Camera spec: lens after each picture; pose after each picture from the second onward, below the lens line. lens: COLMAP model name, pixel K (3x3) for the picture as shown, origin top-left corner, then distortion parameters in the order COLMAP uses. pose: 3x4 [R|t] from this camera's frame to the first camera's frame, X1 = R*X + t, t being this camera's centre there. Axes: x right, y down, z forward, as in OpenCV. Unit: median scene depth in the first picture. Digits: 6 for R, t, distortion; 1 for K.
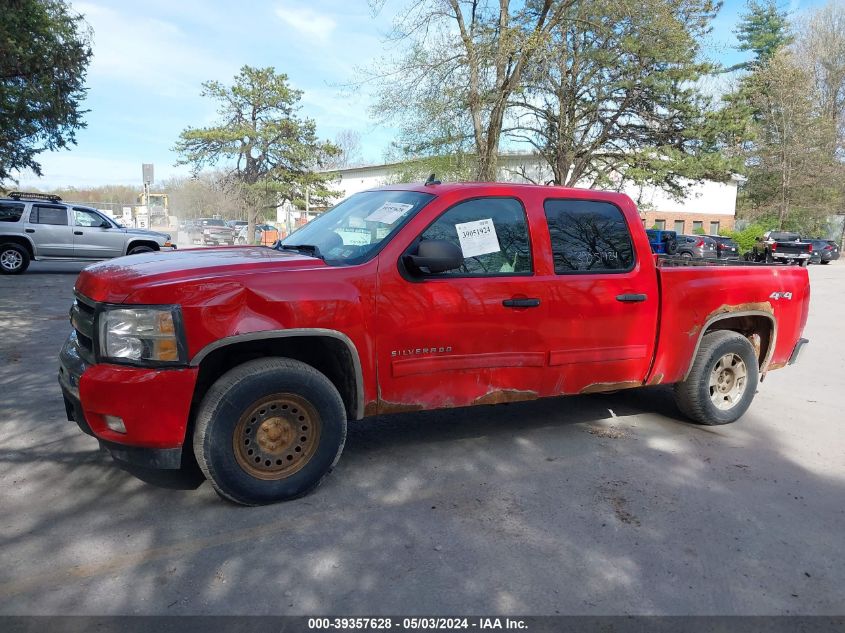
lens RADIAL K [[712.5, 0, 466.9], [0, 712.5, 313.6], [0, 0, 1]] dist [0.143285, -0.414498]
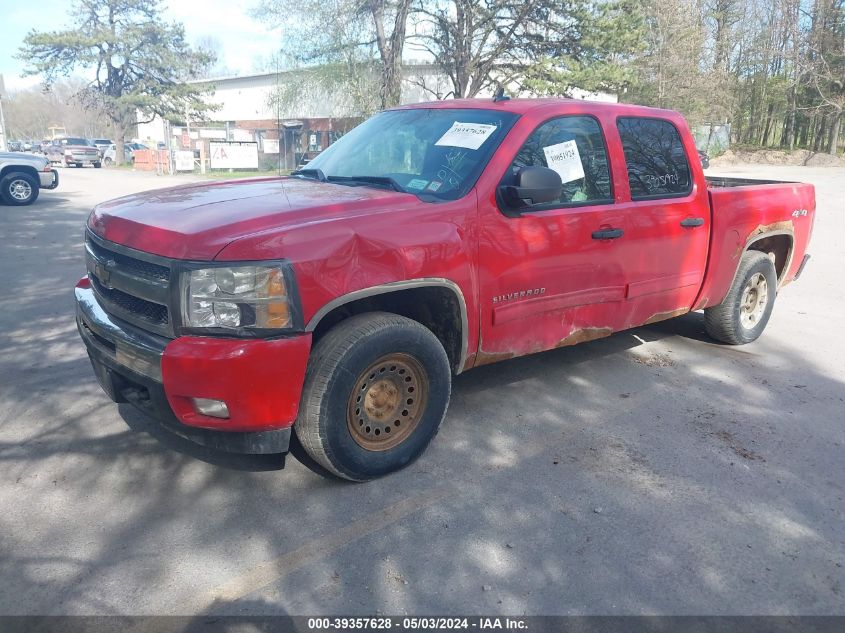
lens RADIAL K [[683.2, 0, 410.0], [0, 683.2, 317.9], [0, 0, 1]] dist [0.051050, -0.081396]
pose [[0.981895, -0.061903, 0.179028, -0.283019], [0.036890, 0.989491, 0.139812, -0.035017], [-0.185802, -0.130676, 0.973859, 0.145317]]
